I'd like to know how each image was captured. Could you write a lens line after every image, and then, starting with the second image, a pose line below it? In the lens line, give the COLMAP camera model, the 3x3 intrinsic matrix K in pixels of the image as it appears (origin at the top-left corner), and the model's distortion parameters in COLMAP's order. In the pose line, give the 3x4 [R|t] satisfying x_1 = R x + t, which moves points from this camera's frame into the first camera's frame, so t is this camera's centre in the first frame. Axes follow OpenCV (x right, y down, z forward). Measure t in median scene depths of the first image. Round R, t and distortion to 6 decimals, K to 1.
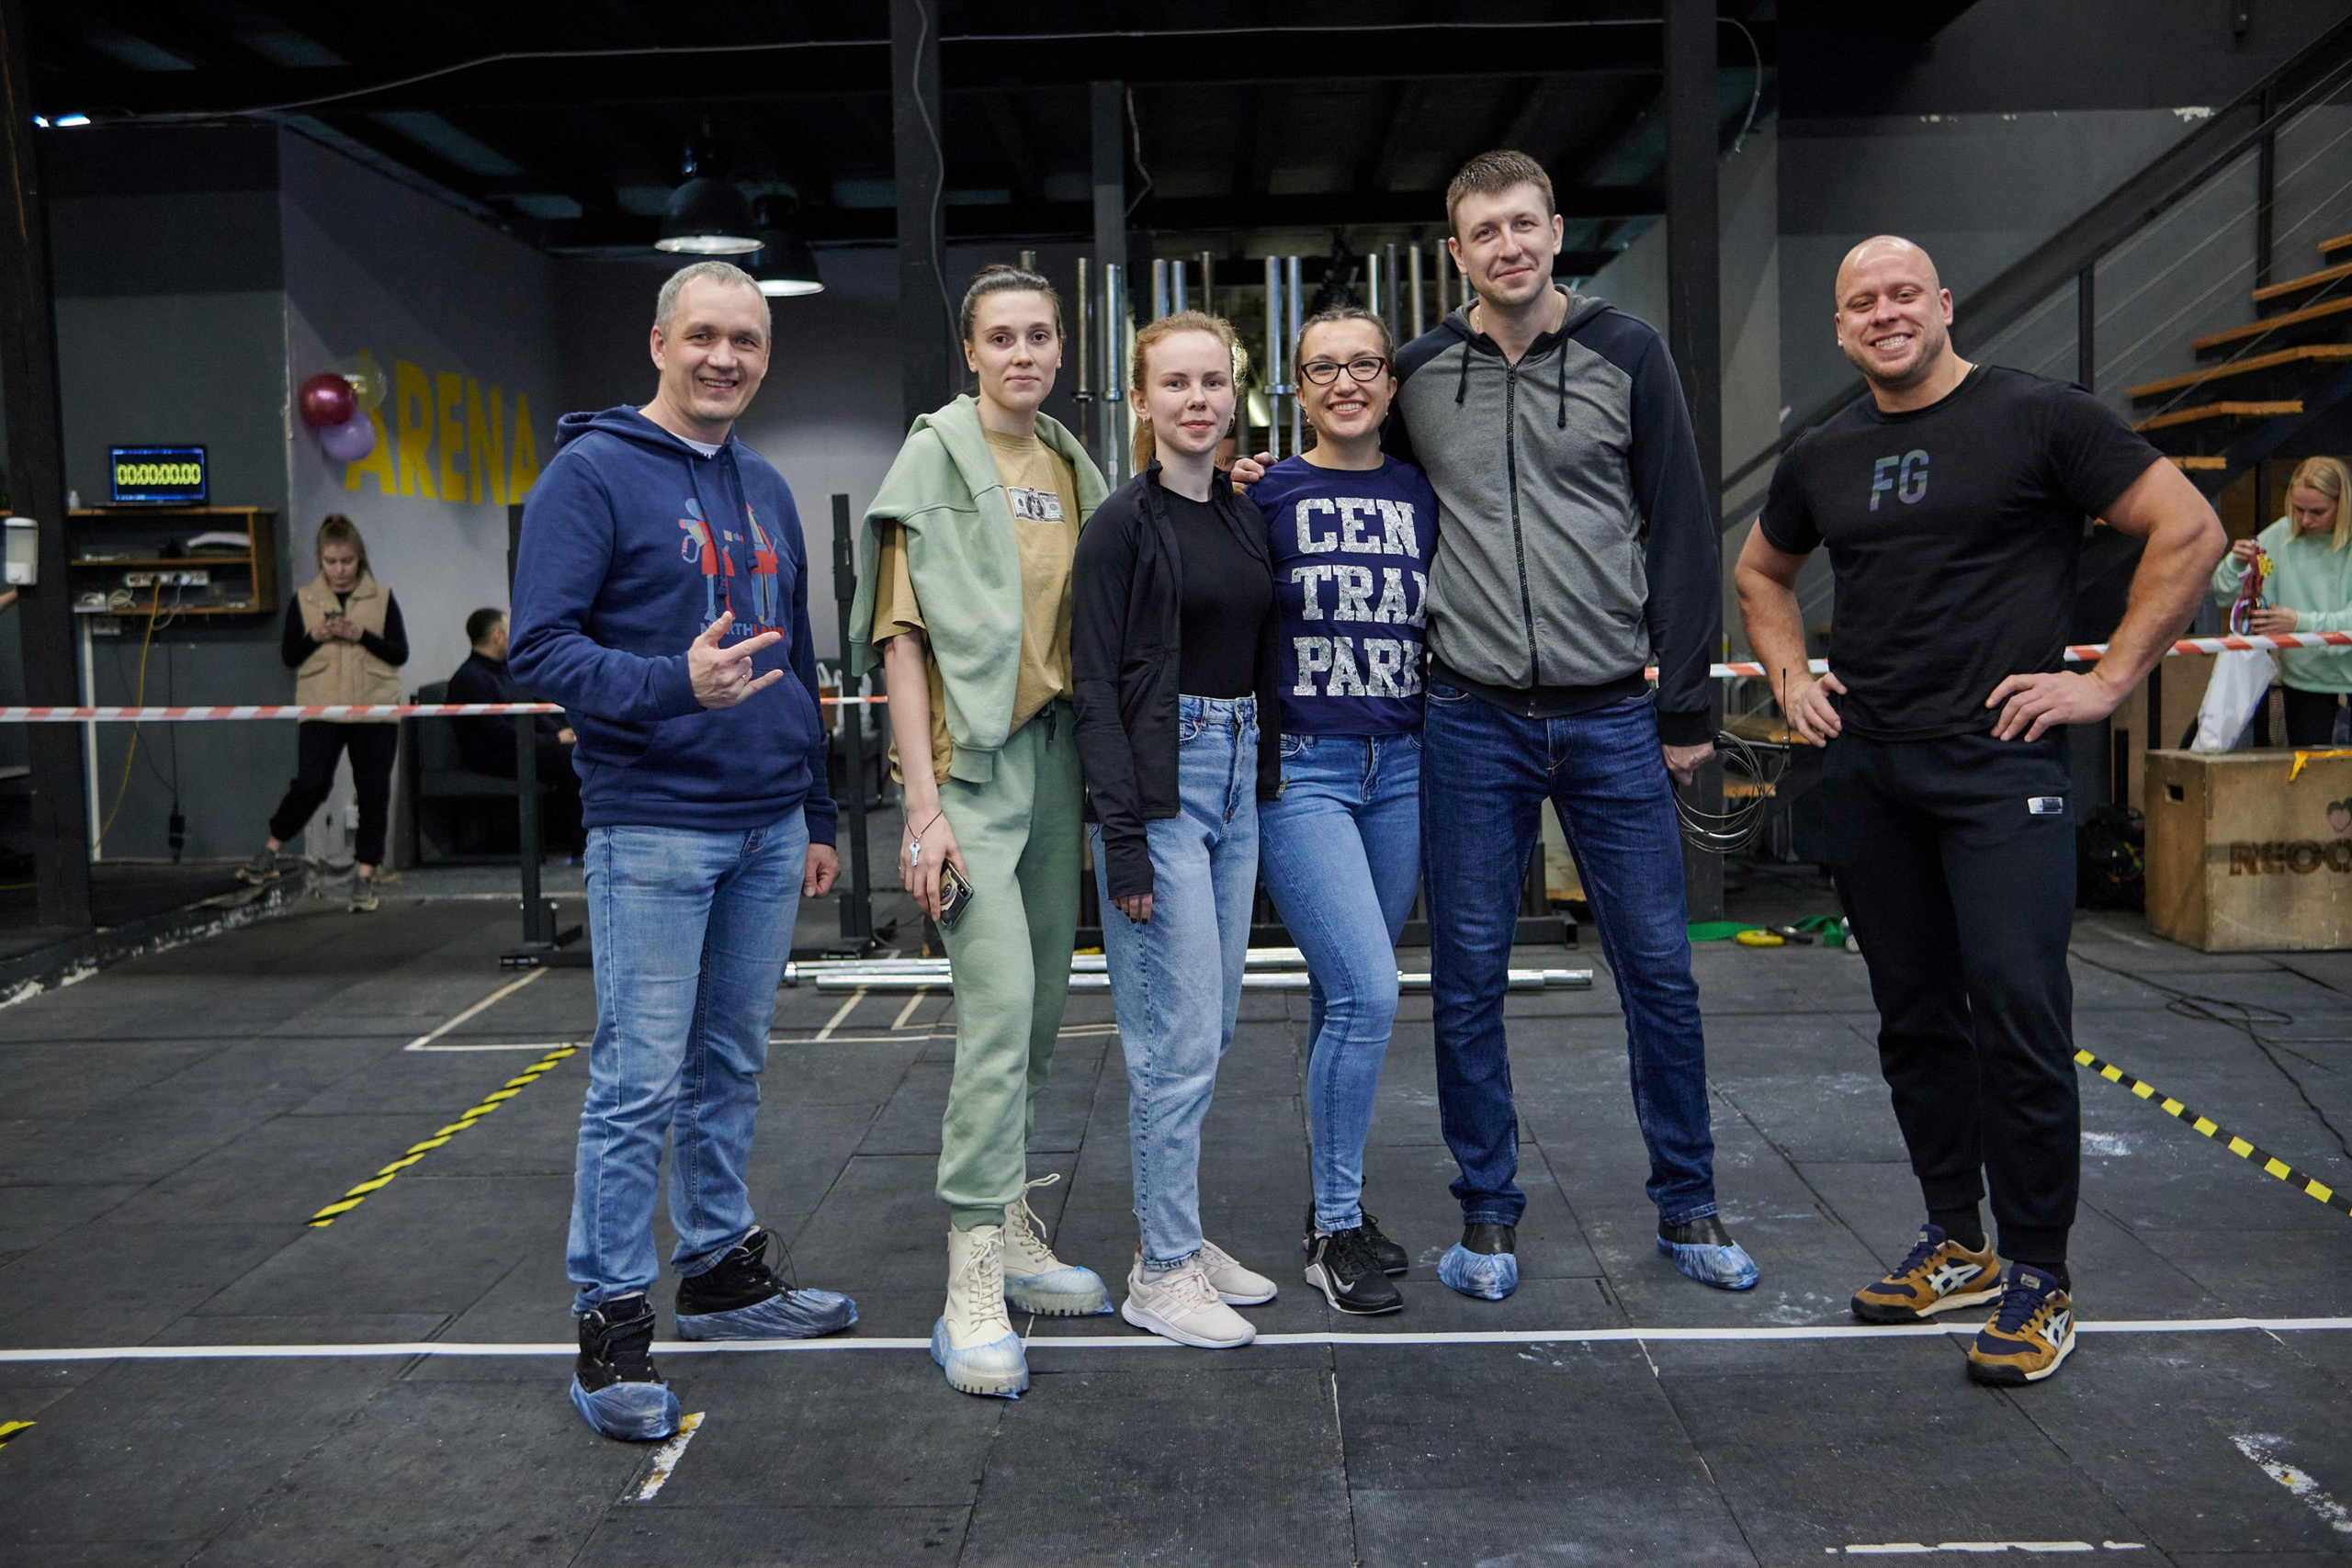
lens RADIAL K [[2354.9, 0, 1192.5], [0, 2354.9, 778.4], [0, 0, 1]] dist [-0.074010, 0.176857]
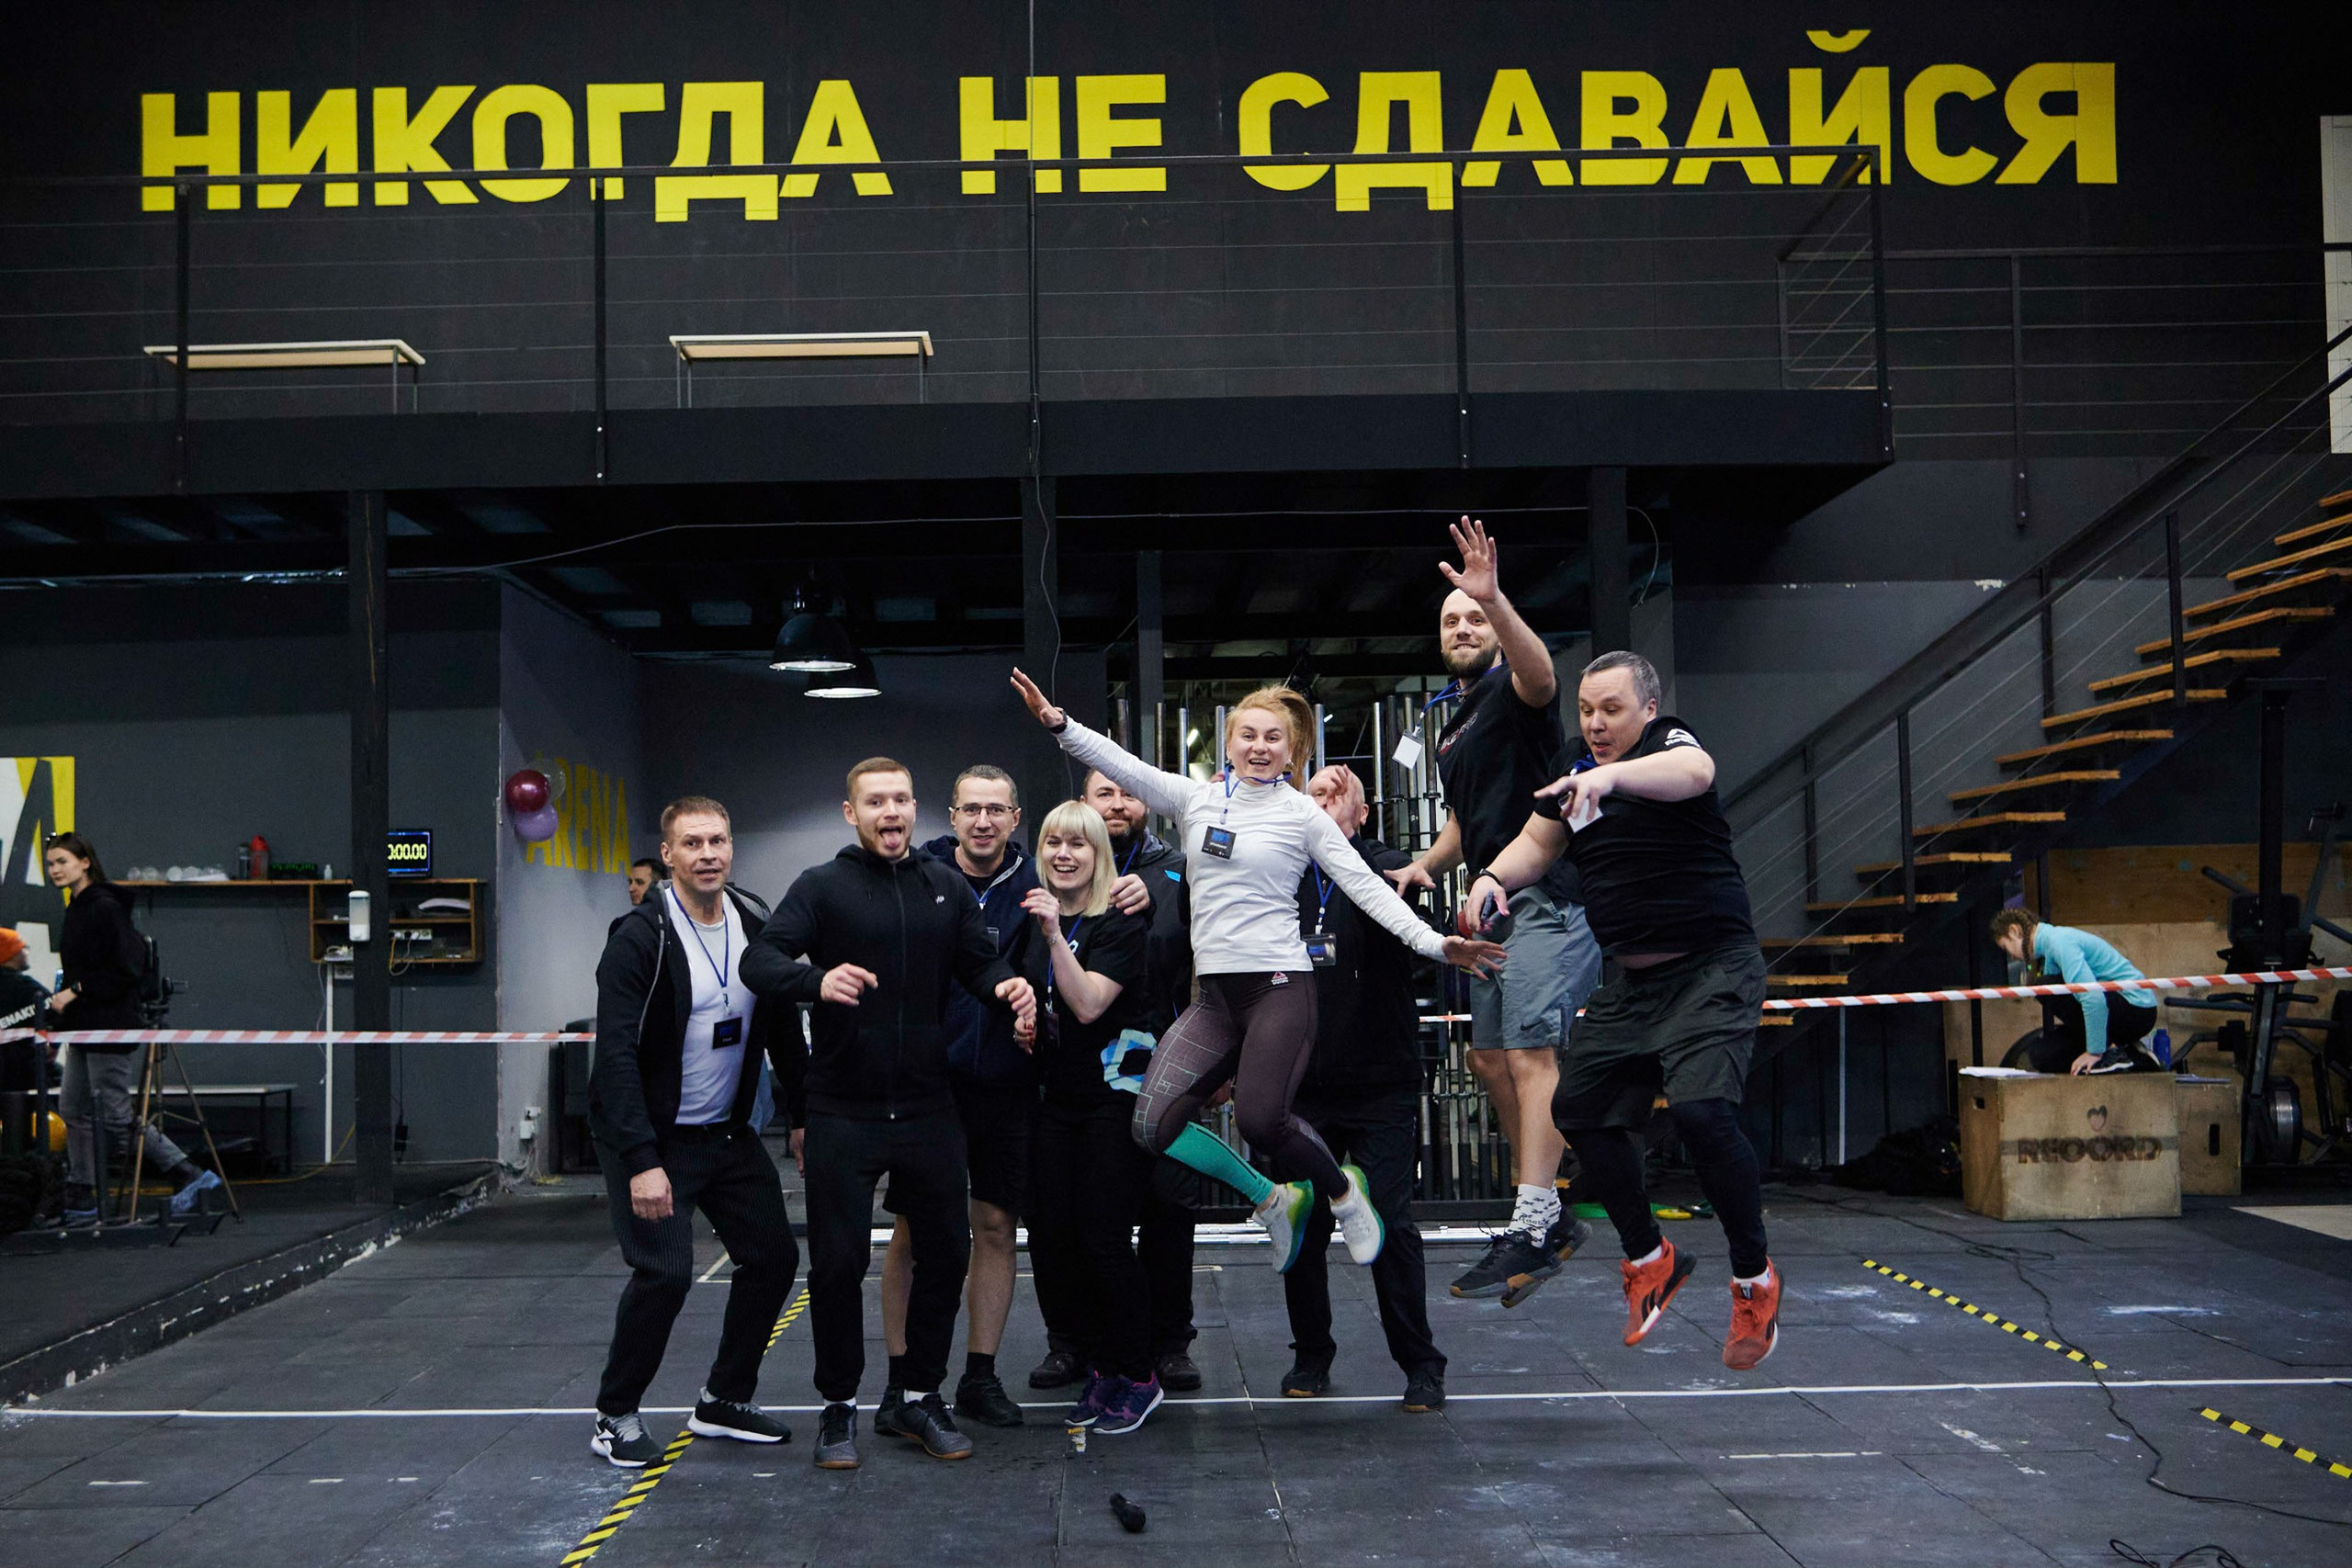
lens RADIAL K [[2499.7, 0, 1105.7], [0, 2499.7, 832.8], [0, 0, 1]] dist [-0.065580, 0.144638]
pose [[0.999832, 0.005052, 0.017618, -0.102777], [-0.002870, 0.992559, -0.121729, 0.026045], [-0.018102, 0.121658, 0.992407, -0.408195]]
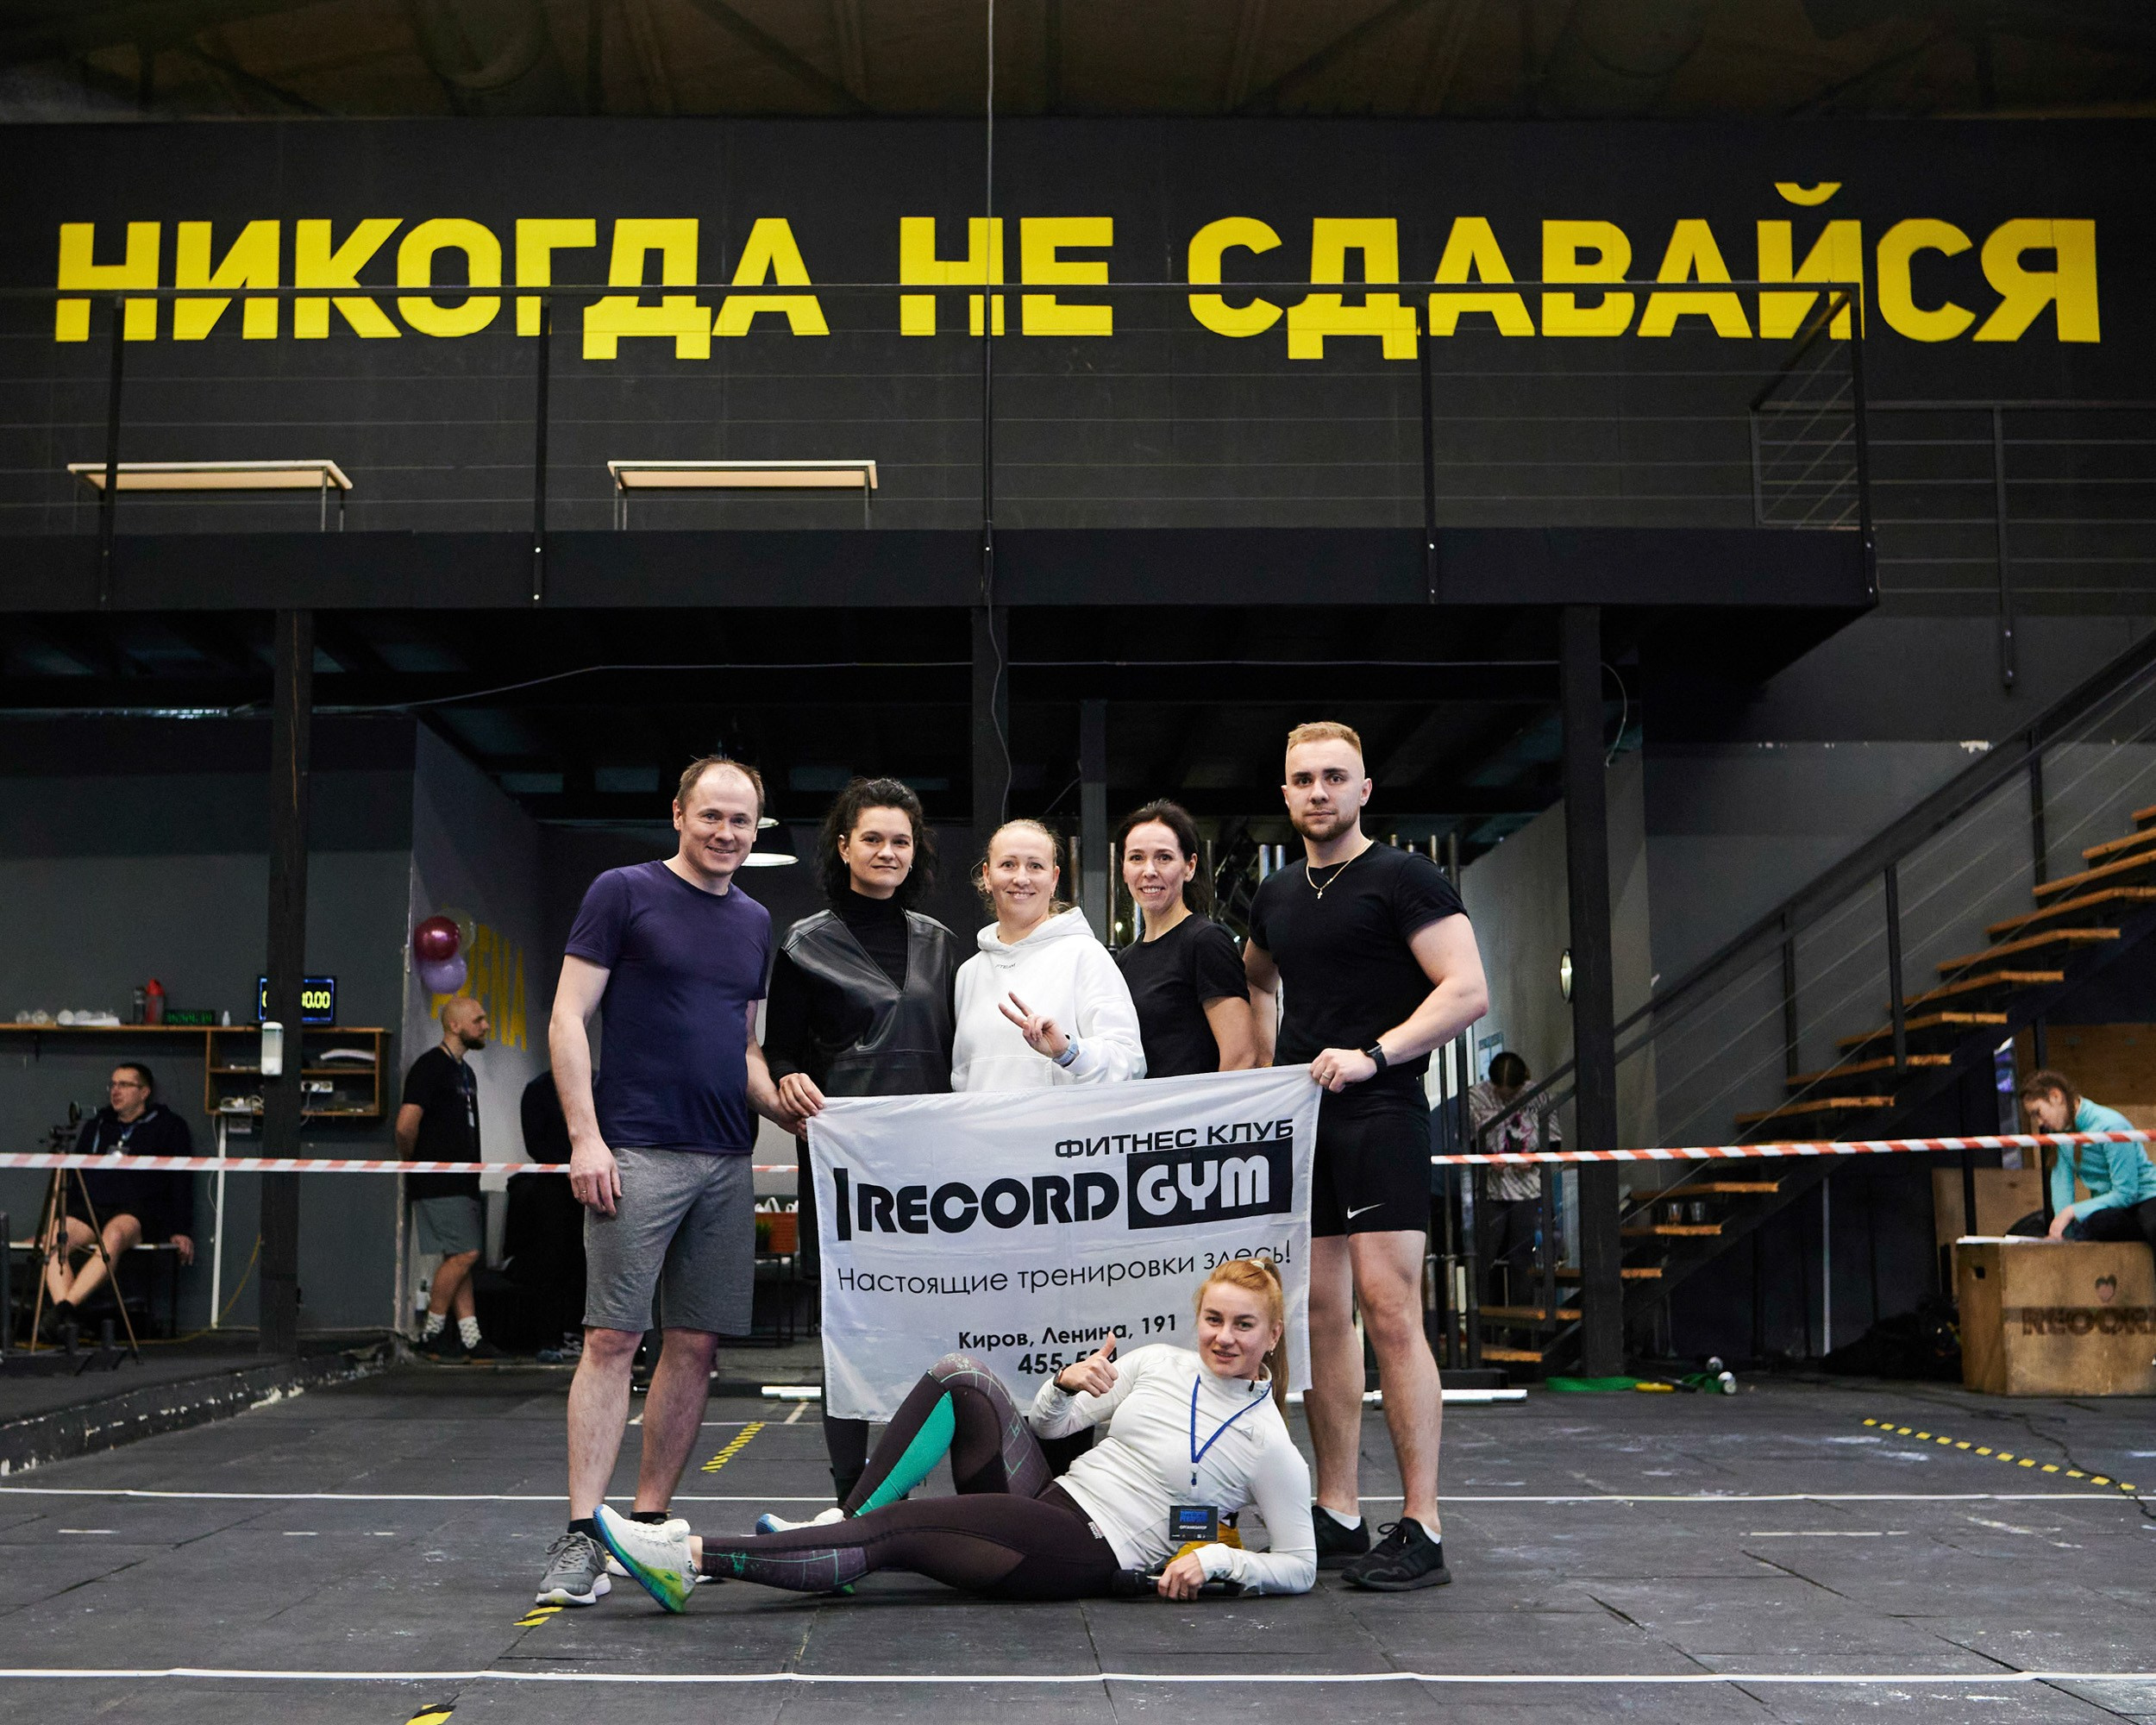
lens RADIAL K [[2728.7, 0, 952.2], [0, 2728.7, 858.1], [0, 0, 1]] dist [-0.072276, 0.172069]
pose [[0.999729, 0.022550, 0.005738, -0.143356], [-0.020855, 0.977719, -0.208880, 0.100197], [-0.010320, 0.208704, 0.977924, -0.457256]]
